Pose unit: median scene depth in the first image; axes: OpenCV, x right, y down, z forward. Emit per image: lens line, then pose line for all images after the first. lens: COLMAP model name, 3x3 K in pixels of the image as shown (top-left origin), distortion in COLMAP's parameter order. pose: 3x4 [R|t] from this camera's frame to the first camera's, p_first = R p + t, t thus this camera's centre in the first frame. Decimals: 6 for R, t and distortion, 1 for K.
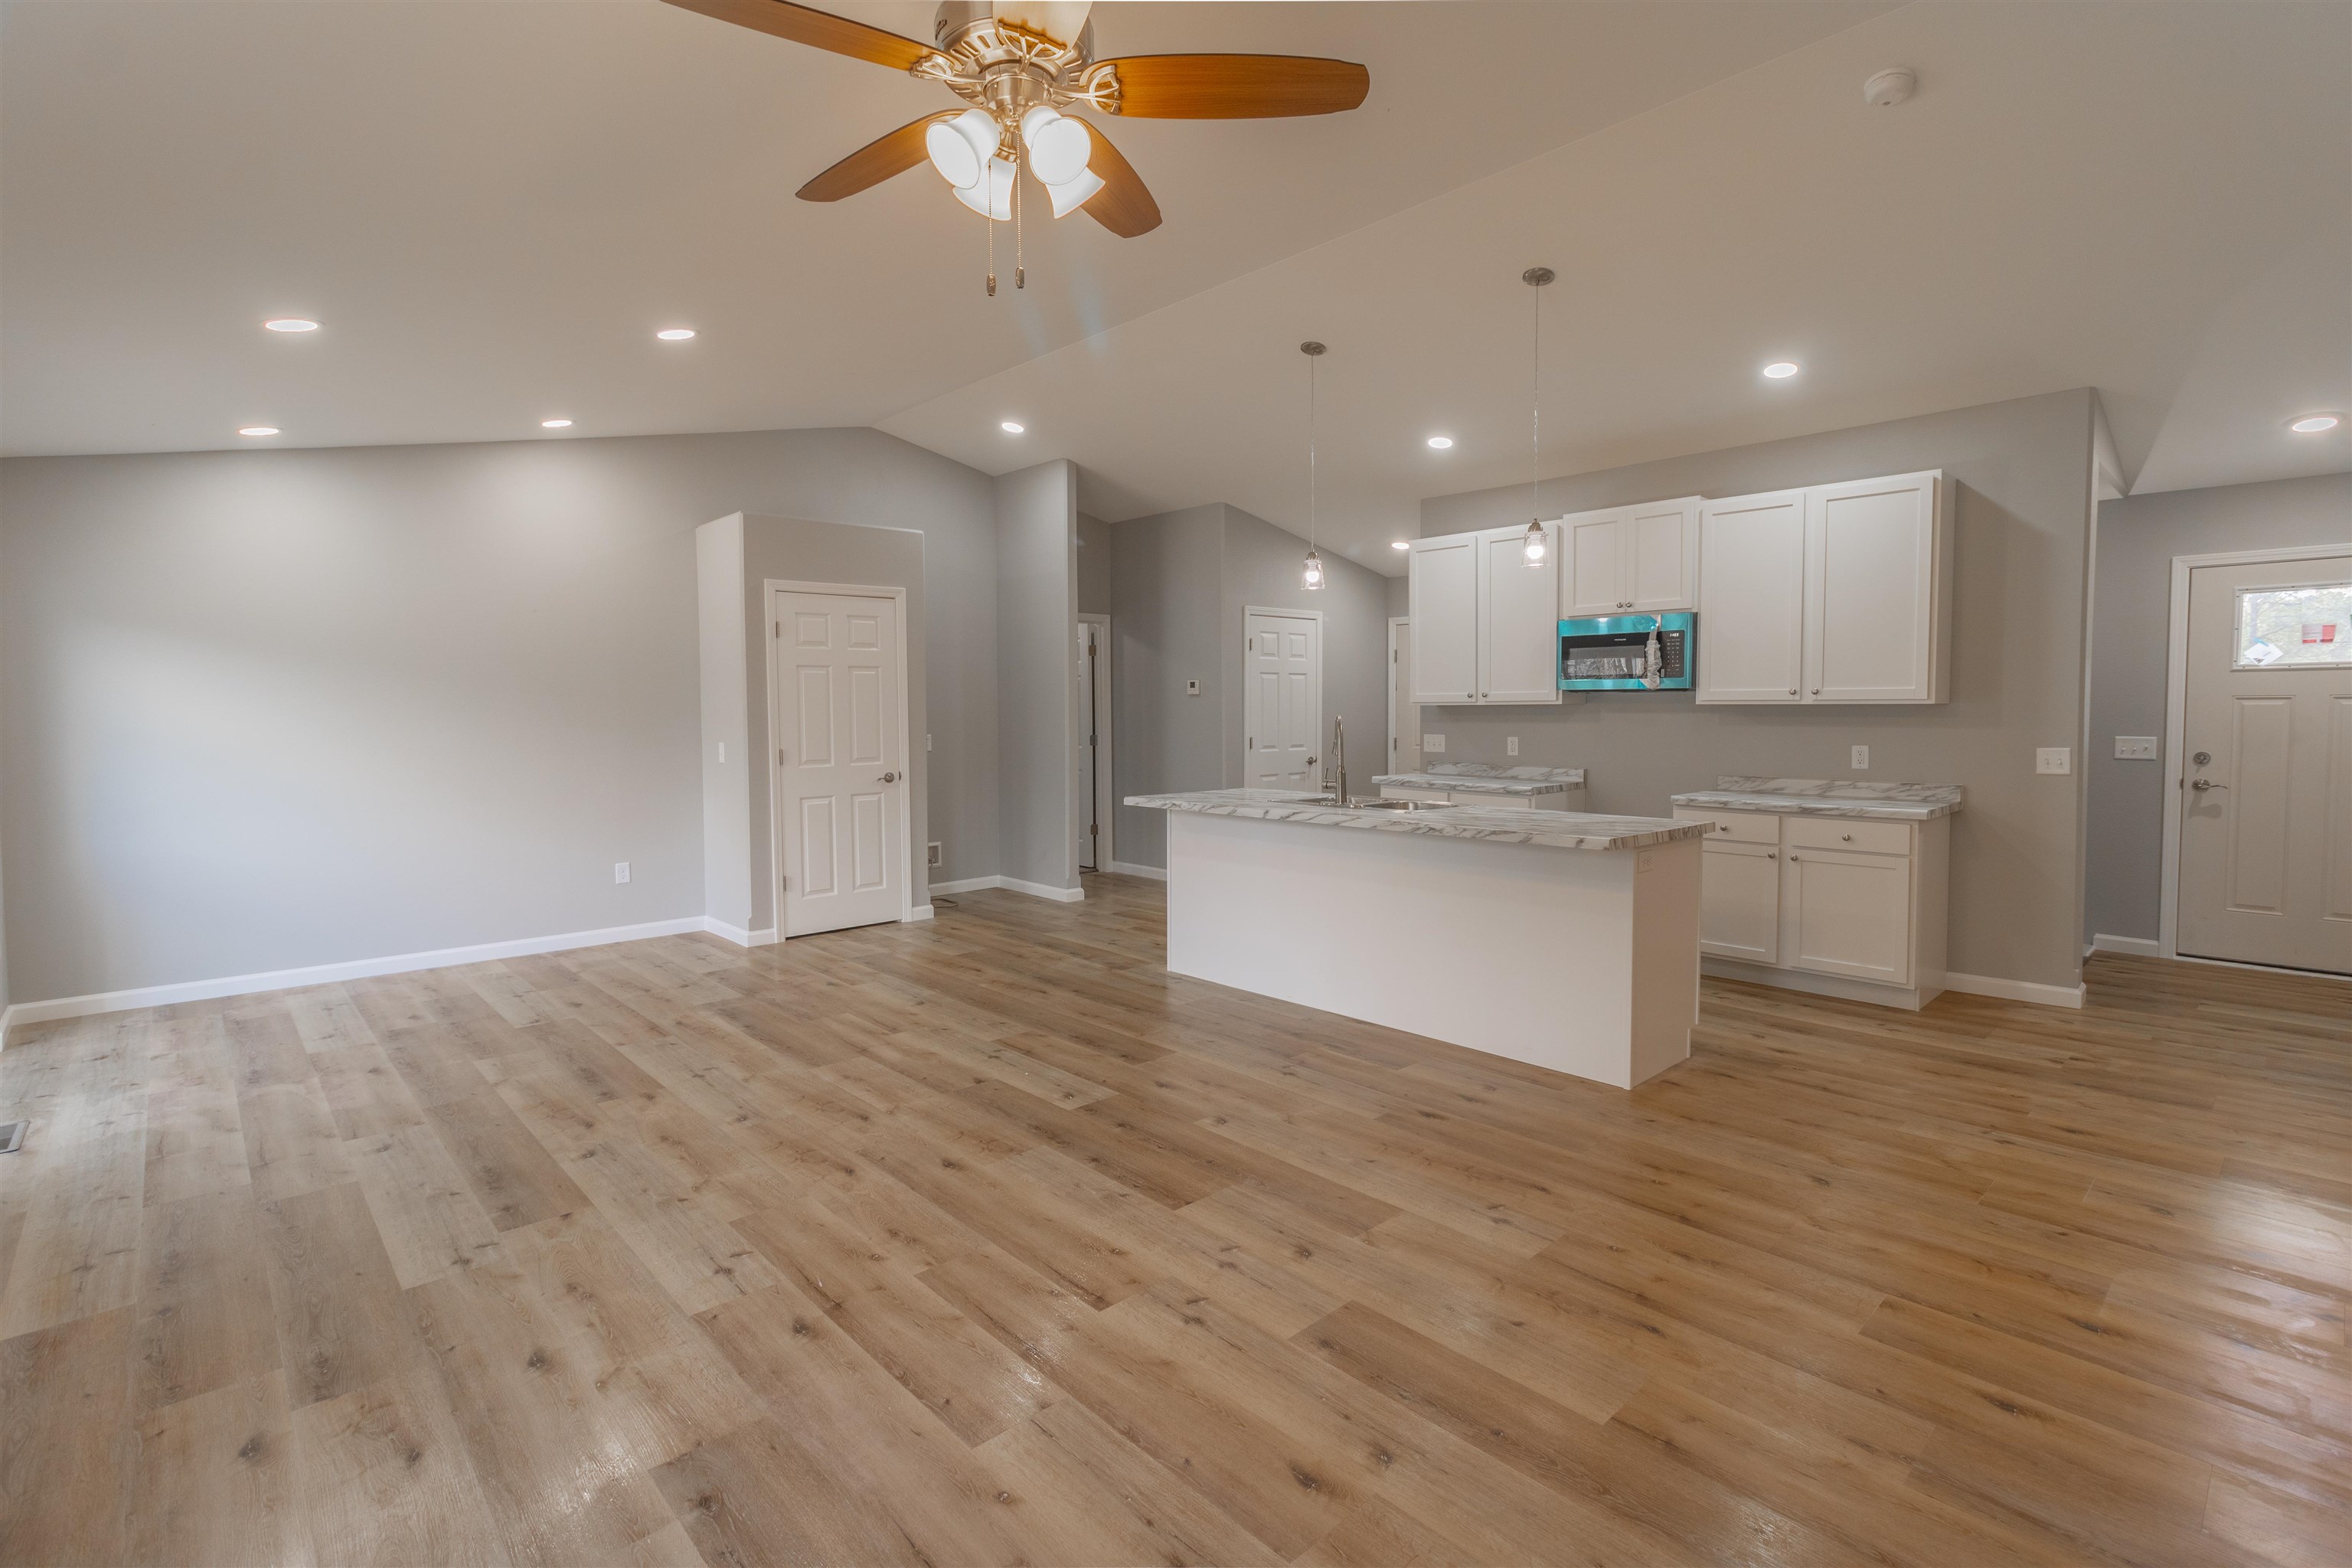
lens RADIAL K [[1087.5, 0, 1190.9], [0, 1087.5, 755.7], [0, 0, 1]] dist [-0.002223, 0.000411]
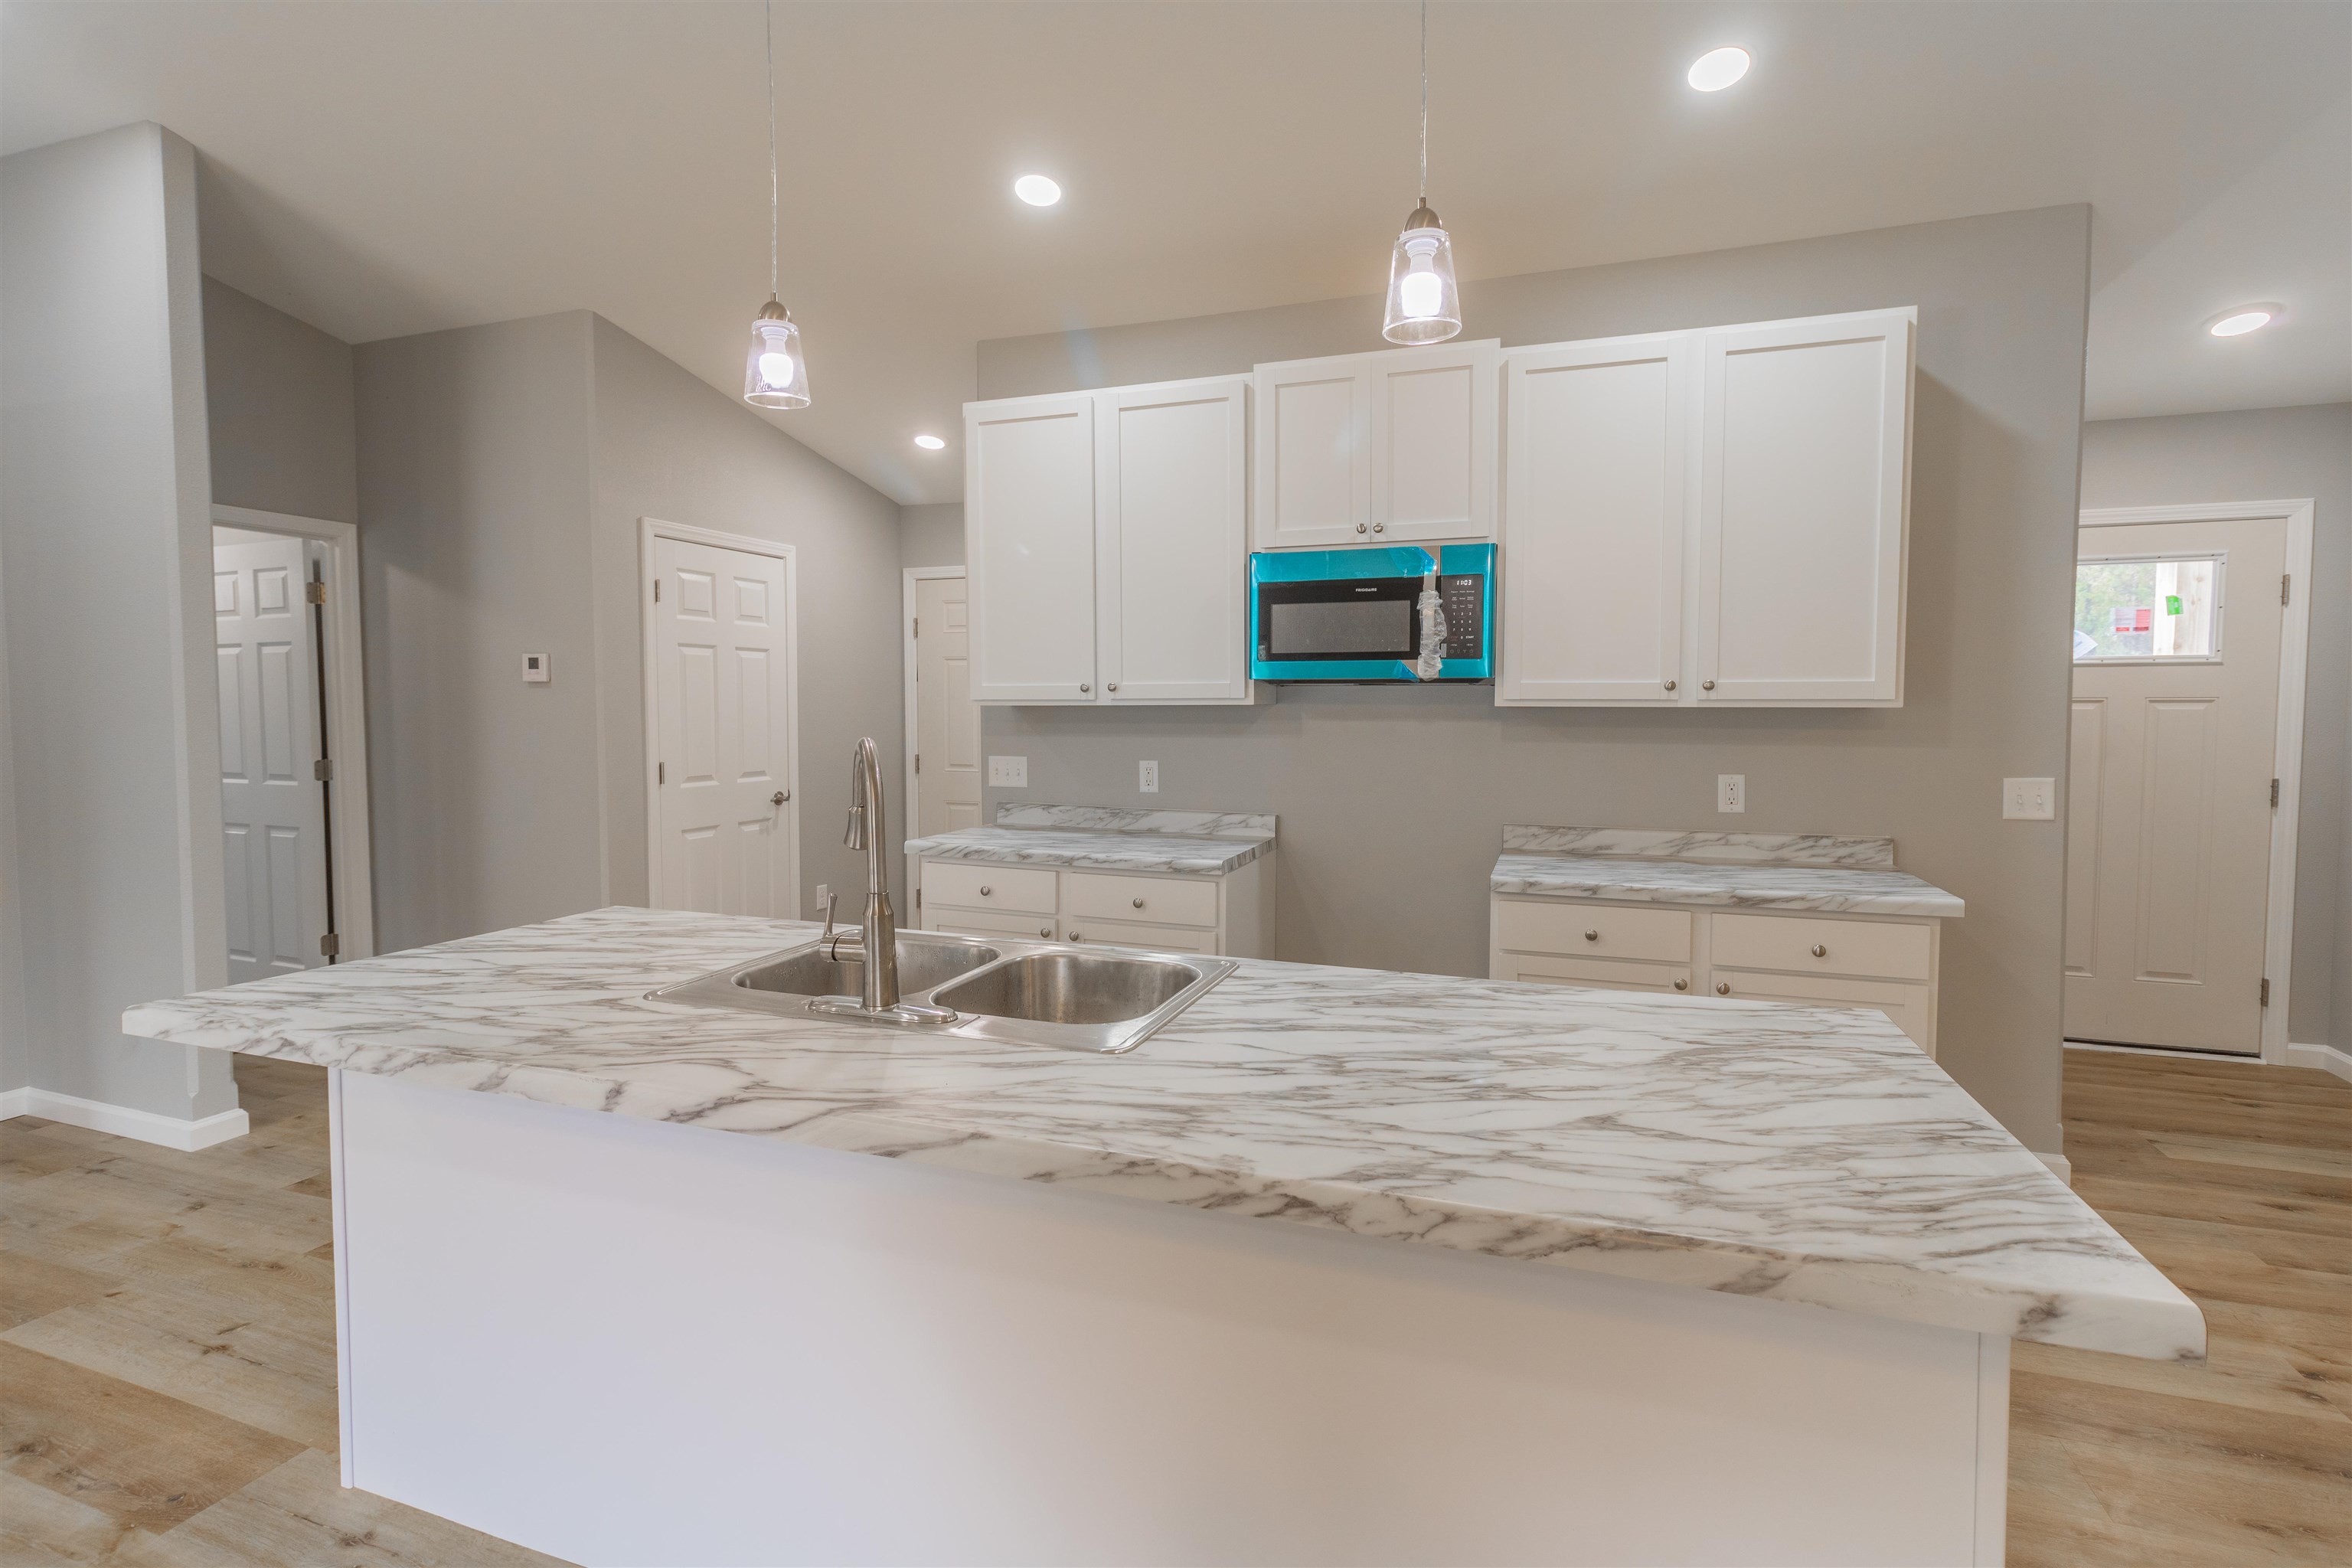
lens RADIAL K [[1087.5, 0, 1200.5], [0, 1087.5, 752.7], [0, 0, 1]] dist [-0.002223, 0.000411]
pose [[0.887038, -0.016066, 0.461416, 0.071139], [0.016583, 0.999858, 0.002935, -0.030637], [-0.461398, 0.005048, 0.887179, 0.636749]]
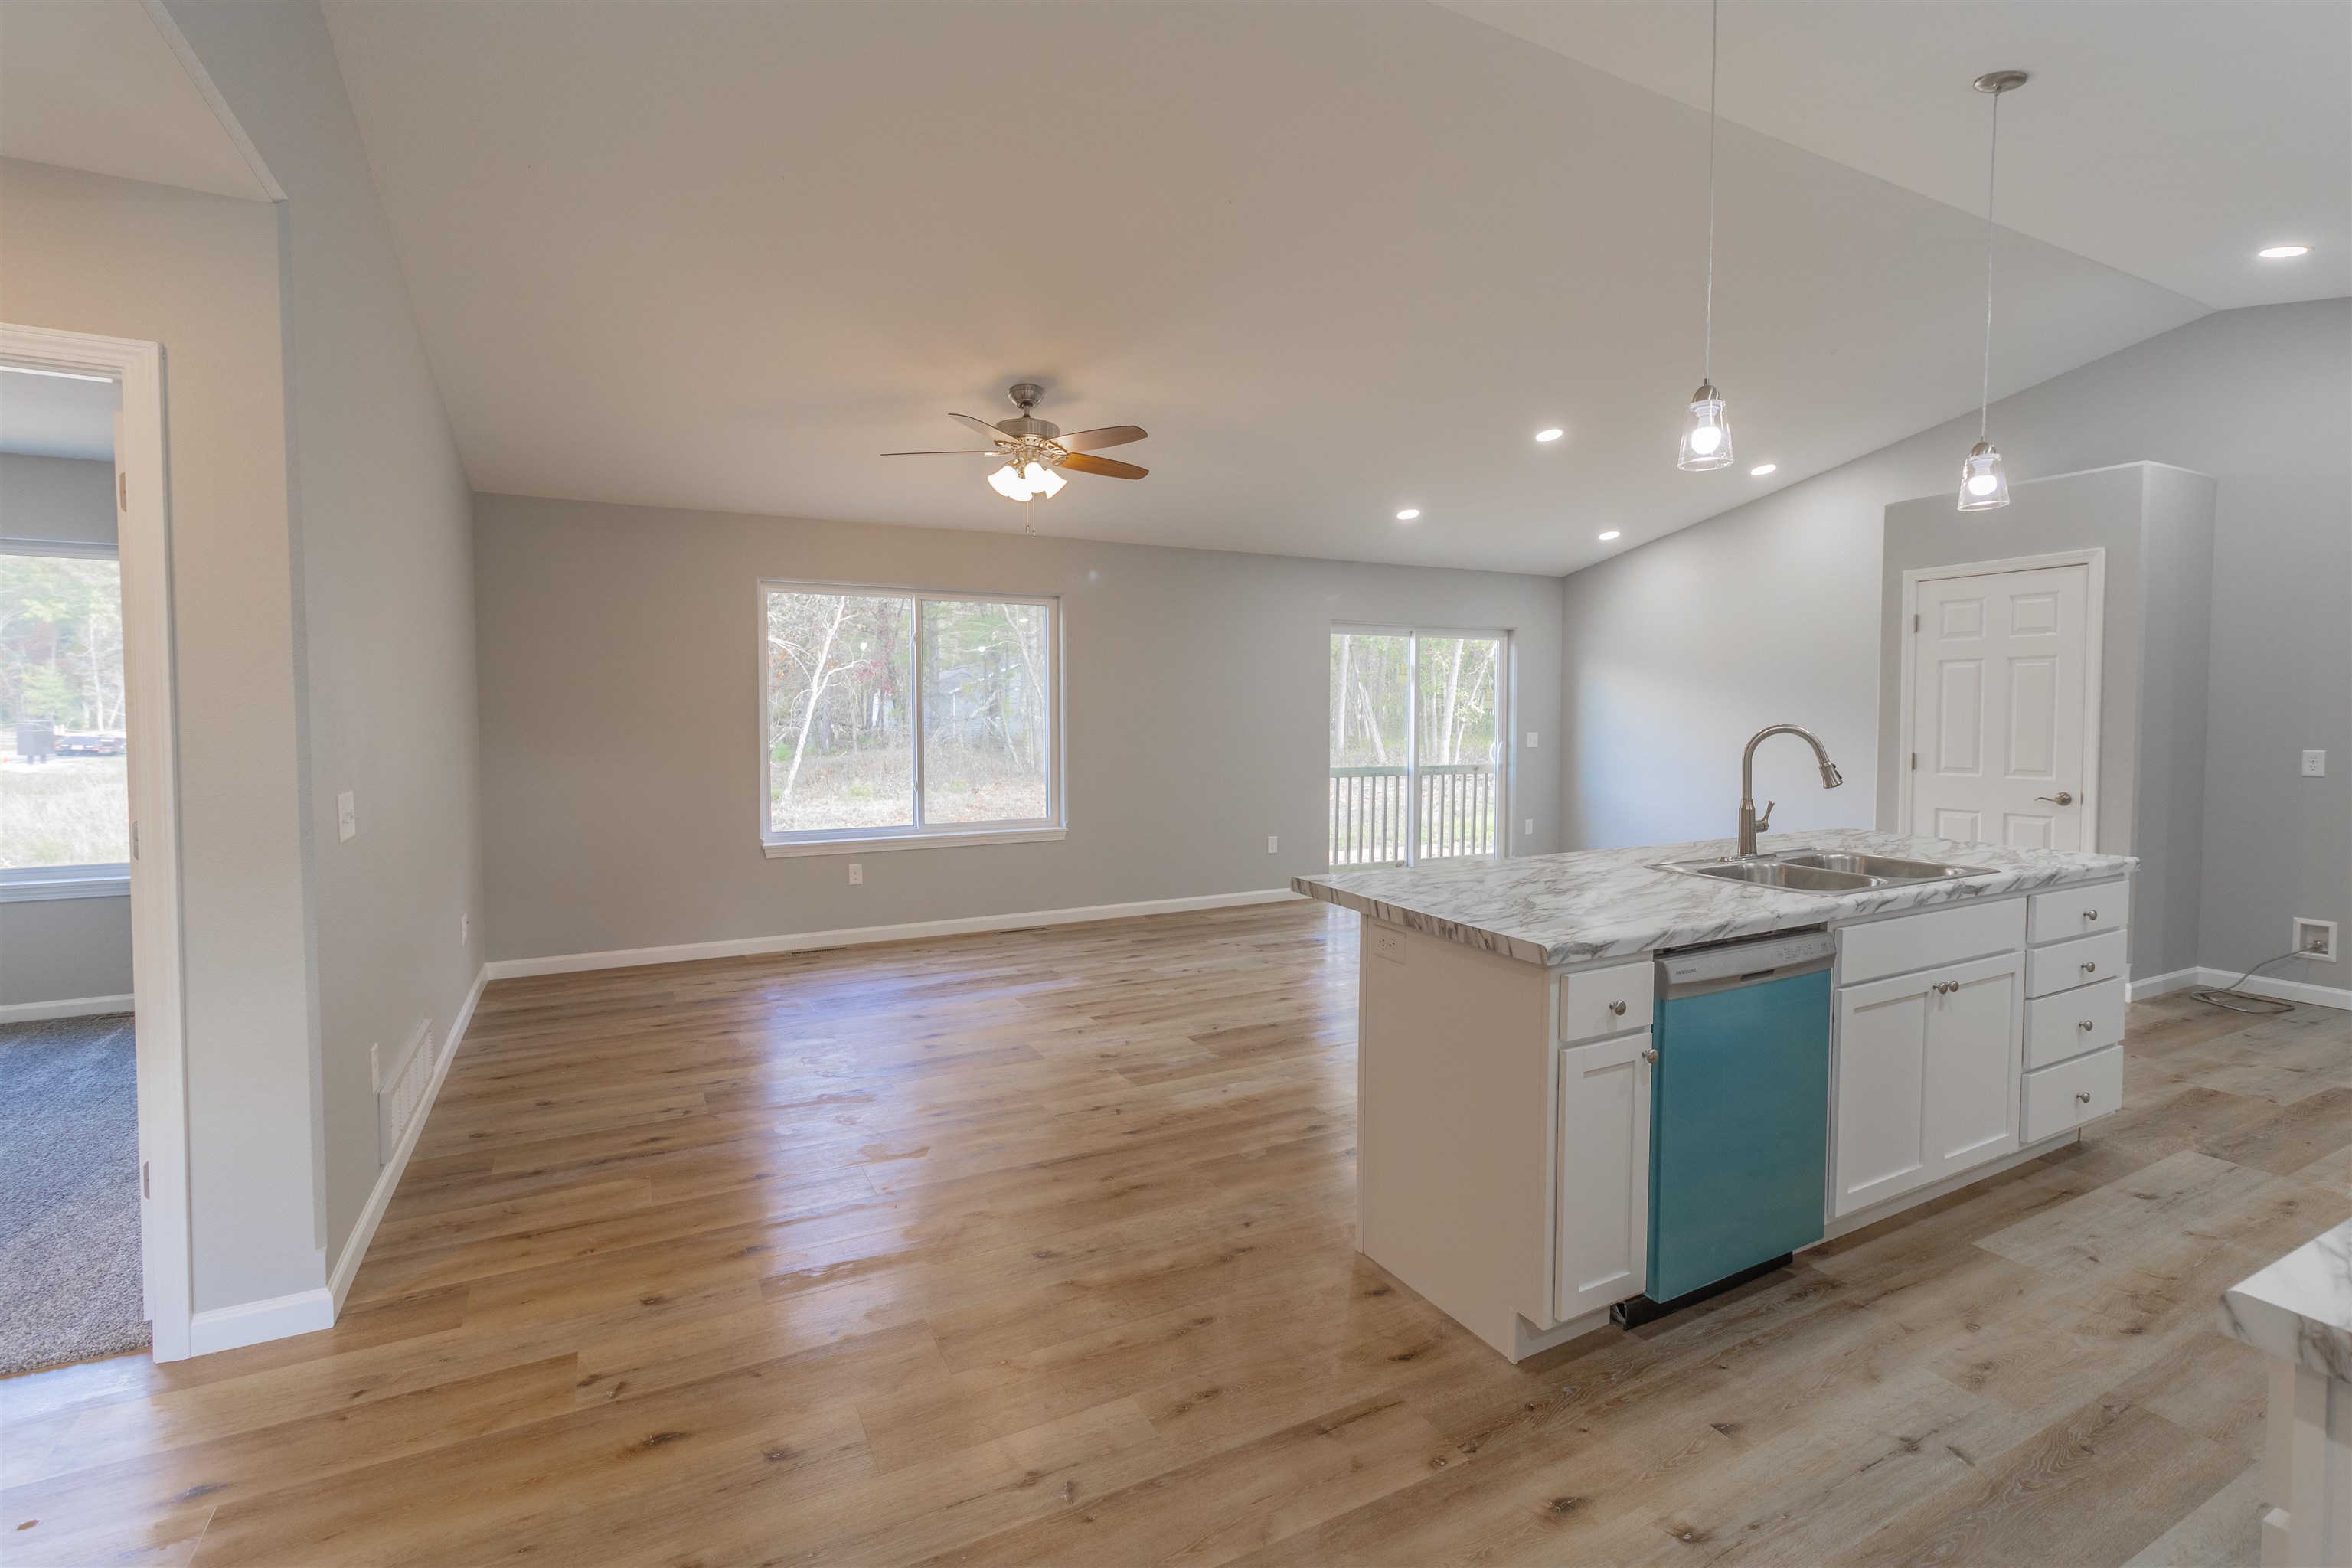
lens RADIAL K [[1087.5, 0, 1187.4], [0, 1087.5, 766.1], [0, 0, 1]] dist [-0.002223, 0.000411]
pose [[-0.269551, 0.056517, -0.961326, 0.843712], [-0.041306, 0.996679, 0.070177, -0.042321], [0.962100, 0.058625, -0.266321, 0.813246]]
